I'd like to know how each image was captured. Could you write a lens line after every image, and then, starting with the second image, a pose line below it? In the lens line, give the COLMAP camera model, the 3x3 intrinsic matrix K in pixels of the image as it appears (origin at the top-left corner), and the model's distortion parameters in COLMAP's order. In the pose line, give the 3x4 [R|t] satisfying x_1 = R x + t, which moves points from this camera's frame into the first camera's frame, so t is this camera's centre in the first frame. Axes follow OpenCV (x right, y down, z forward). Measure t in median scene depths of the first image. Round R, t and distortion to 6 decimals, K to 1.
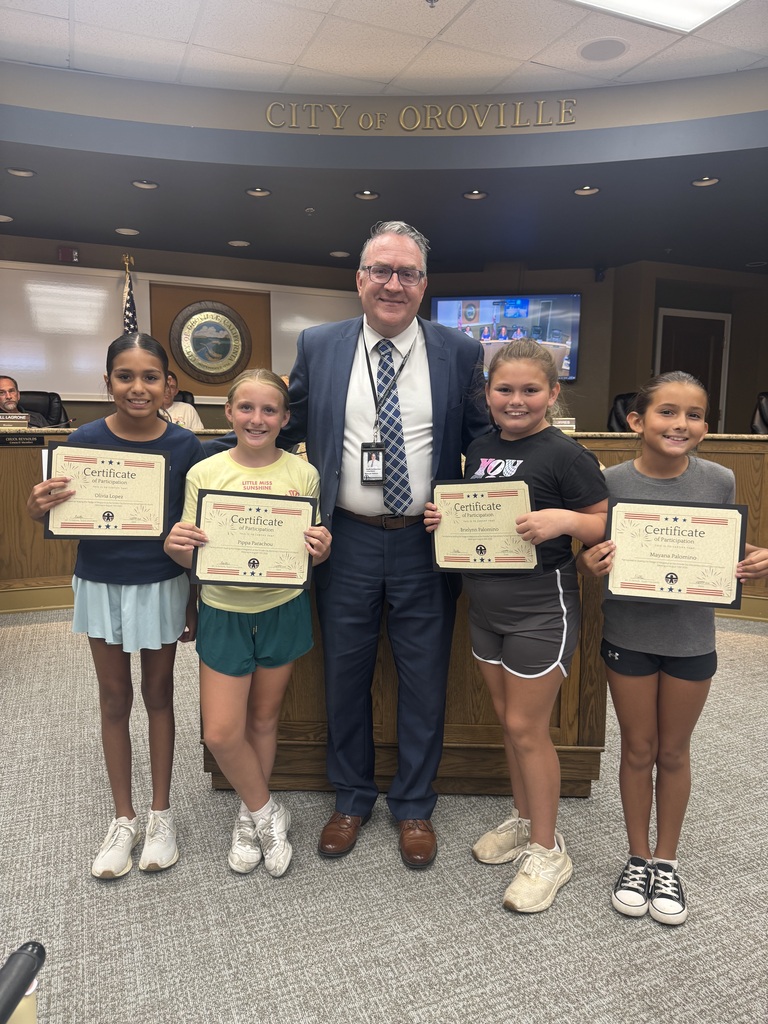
lens RADIAL K [[722.1, 0, 379.7], [0, 722.1, 509.2], [0, 0, 1]] dist [0.008552, -0.011518]
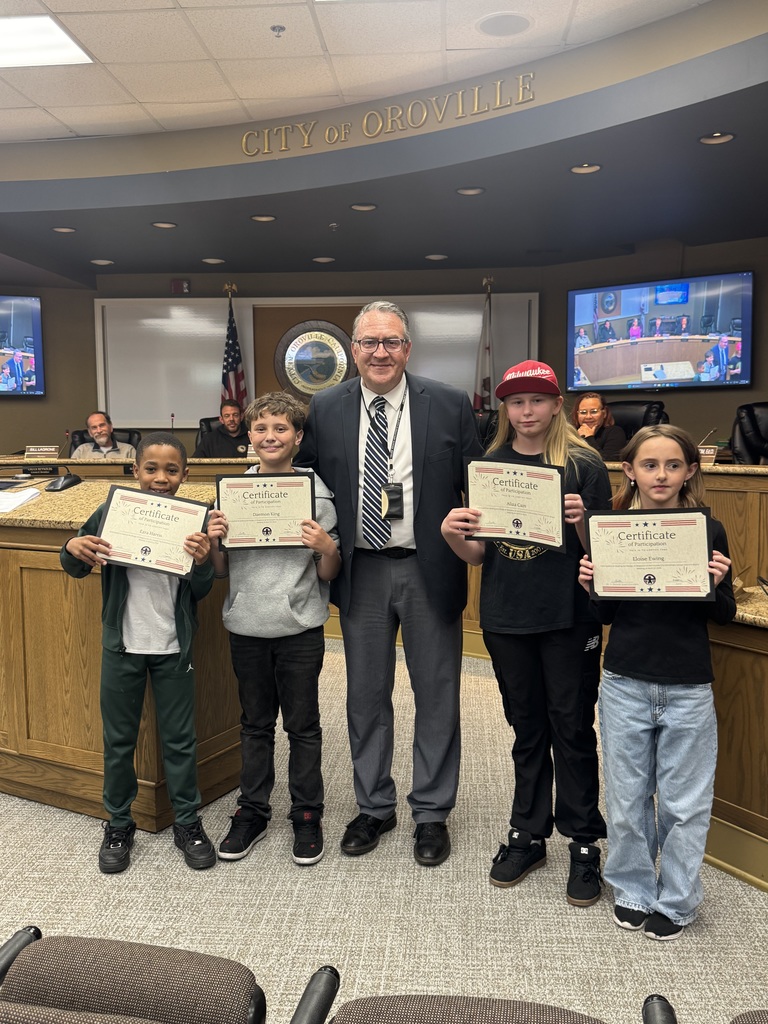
lens RADIAL K [[906.2, 0, 386.6], [0, 906.2, 506.0], [0, 0, 1]] dist [0.037580, -0.062613]
pose [[0.893506, 0.020517, -0.448582, 0.423278], [-0.038647, 0.998763, -0.031298, -0.012383], [0.447385, 0.045301, 0.893194, -0.006544]]
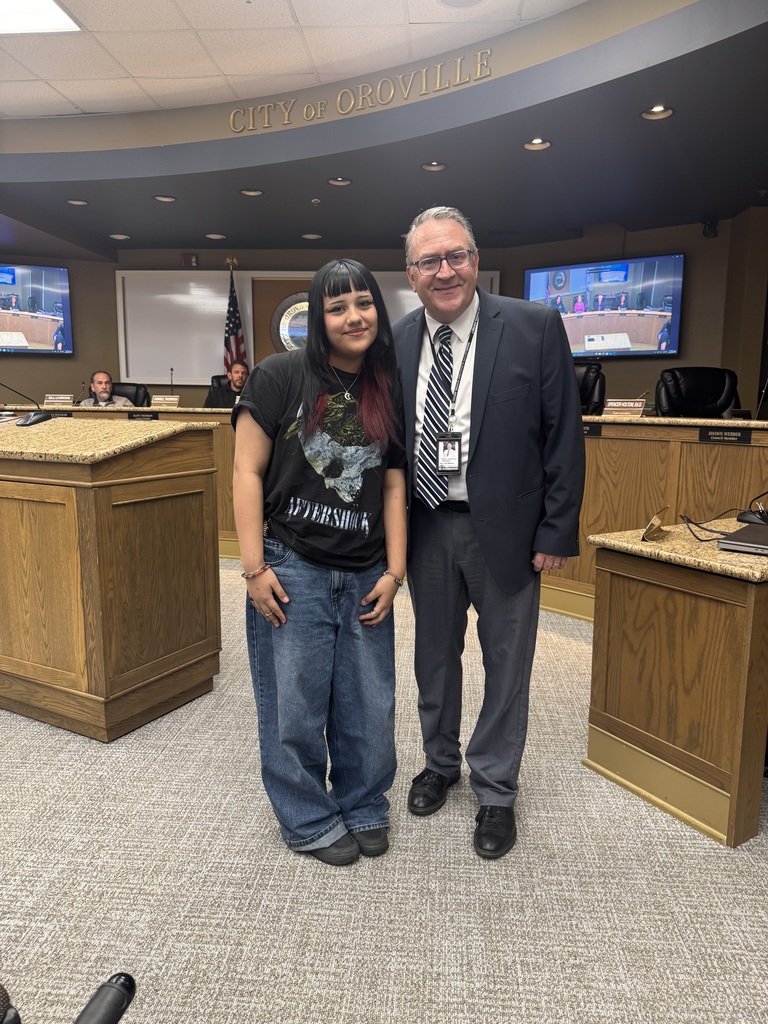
lens RADIAL K [[722.1, 0, 386.2], [0, 722.1, 514.6], [0, 0, 1]] dist [0.008552, -0.011518]
pose [[0.894404, 0.070081, -0.441735, 0.417412], [-0.056692, 0.997446, 0.043457, -0.007197], [0.443652, -0.013825, 0.896093, 0.077797]]
